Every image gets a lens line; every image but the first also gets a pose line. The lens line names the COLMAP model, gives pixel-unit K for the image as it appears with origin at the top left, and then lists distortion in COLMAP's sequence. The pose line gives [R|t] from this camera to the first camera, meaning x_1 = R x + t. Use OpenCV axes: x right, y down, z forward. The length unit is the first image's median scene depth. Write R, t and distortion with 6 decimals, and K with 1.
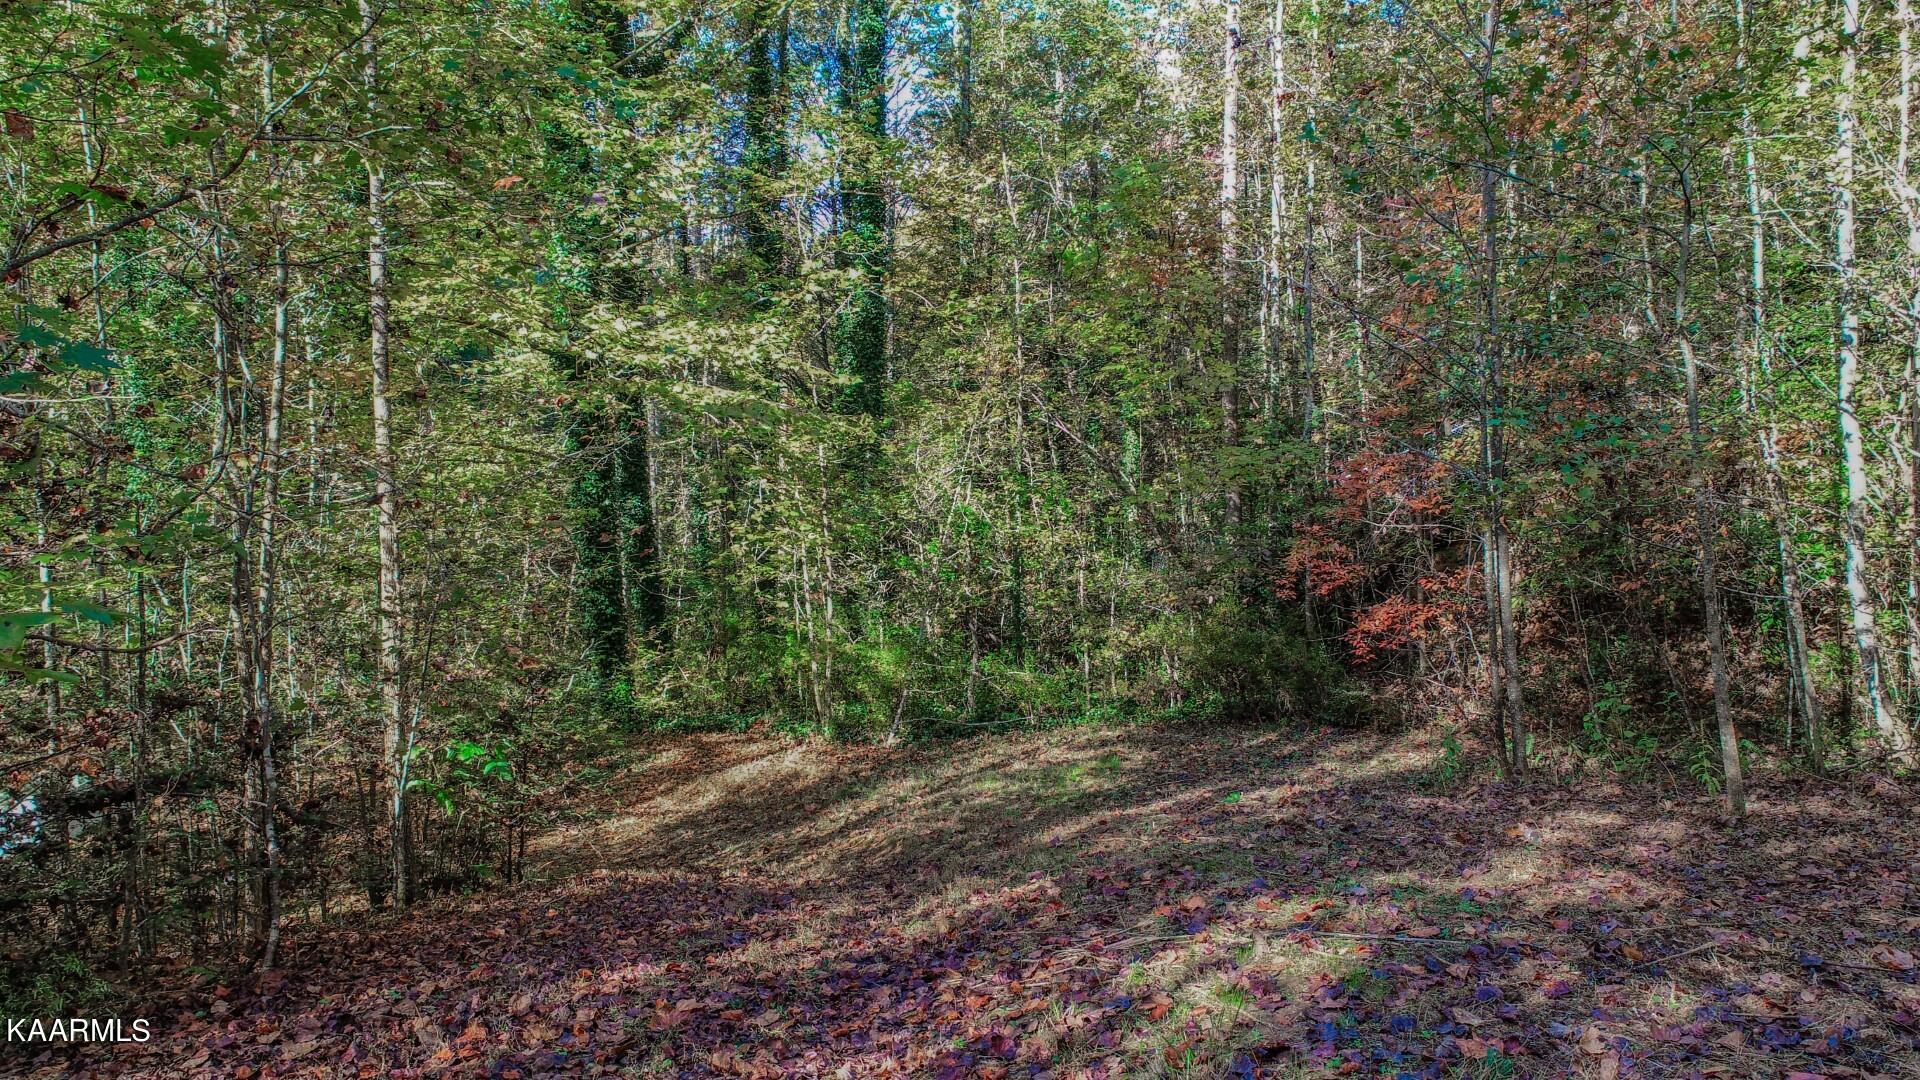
lens RADIAL K [[1299.2, 0, 958.1], [0, 1299.2, 537.6], [0, 0, 1]] dist [-0.001238, -0.000621]
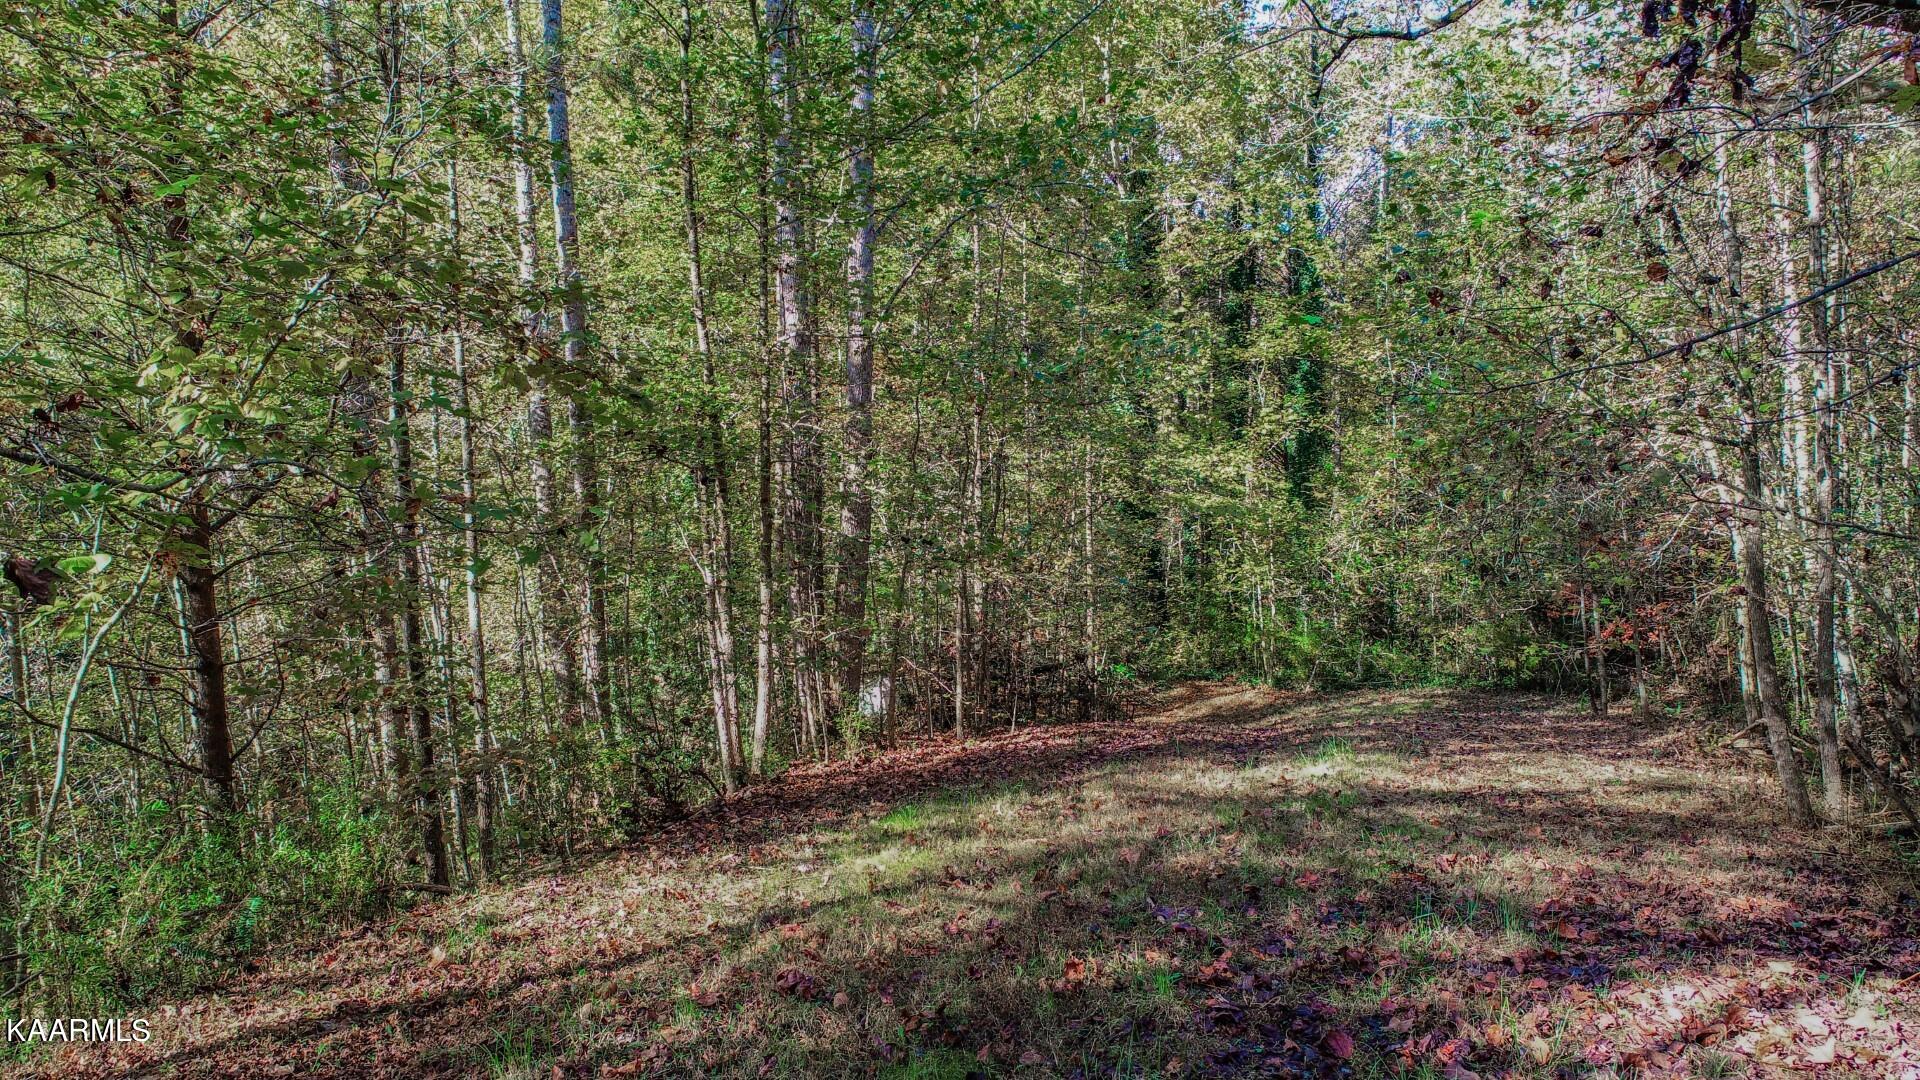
lens RADIAL K [[1299.2, 0, 961.5], [0, 1299.2, 546.5], [0, 0, 1]] dist [-0.001238, -0.000621]
pose [[0.939075, 0.021718, -0.343026, 0.101765], [-0.014462, 0.999615, 0.023696, -0.065095], [0.343409, -0.017292, 0.939027, -0.752037]]
